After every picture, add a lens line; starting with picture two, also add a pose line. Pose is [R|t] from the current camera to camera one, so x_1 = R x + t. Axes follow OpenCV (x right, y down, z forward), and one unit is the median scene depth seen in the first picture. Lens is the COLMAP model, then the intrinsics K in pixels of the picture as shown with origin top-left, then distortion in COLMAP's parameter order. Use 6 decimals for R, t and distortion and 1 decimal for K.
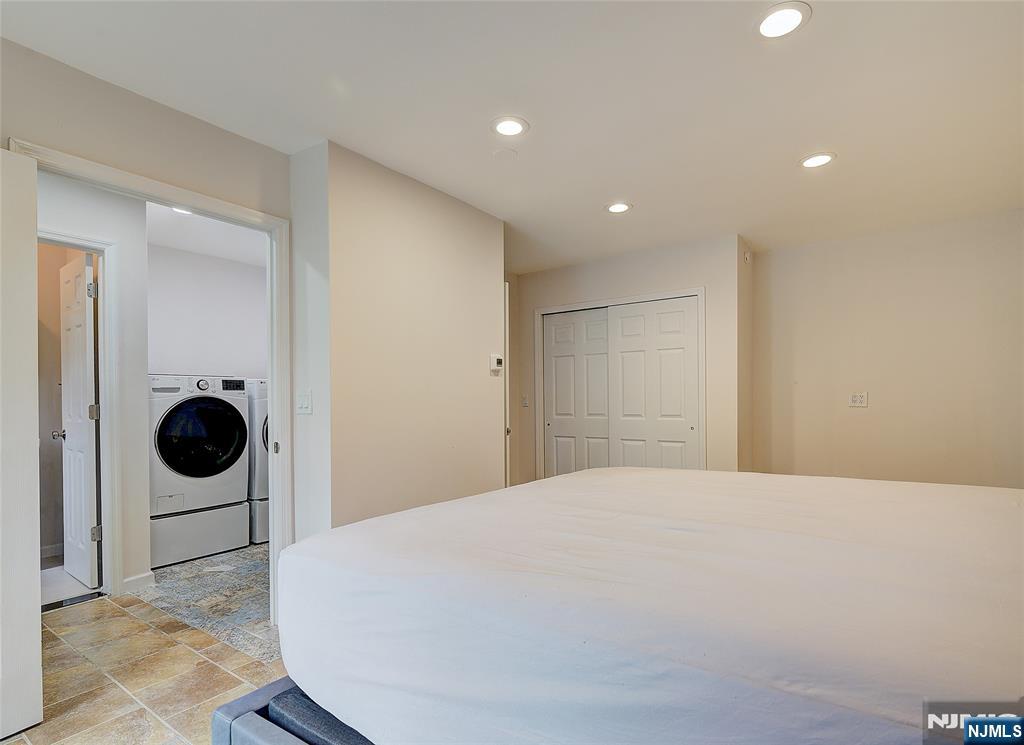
lens RADIAL K [[505.5, 0, 513.3], [0, 505.5, 398.9], [0, 0, 1]] dist [-0.001362, -0.000518]
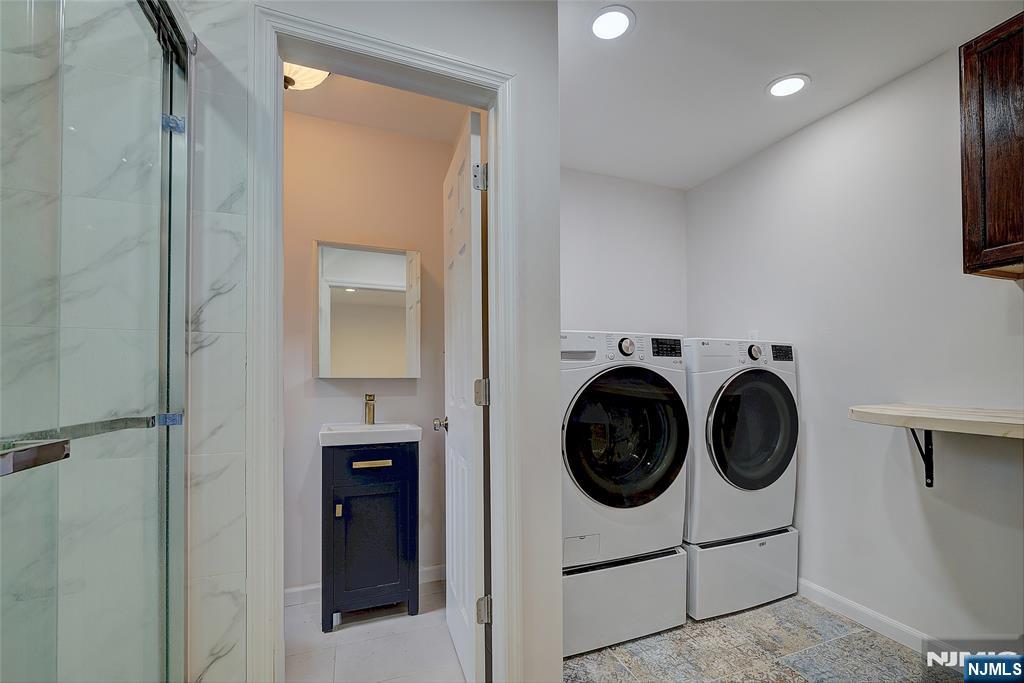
lens RADIAL K [[486.6, 0, 513.6], [0, 486.6, 377.3], [0, 0, 1]] dist [-0.004637, -0.000617]
pose [[0.810392, 0.007127, -0.585845, -0.424938], [-0.004014, 0.999970, 0.006612, 0.004460], [0.585875, -0.003006, 0.810396, 0.510708]]
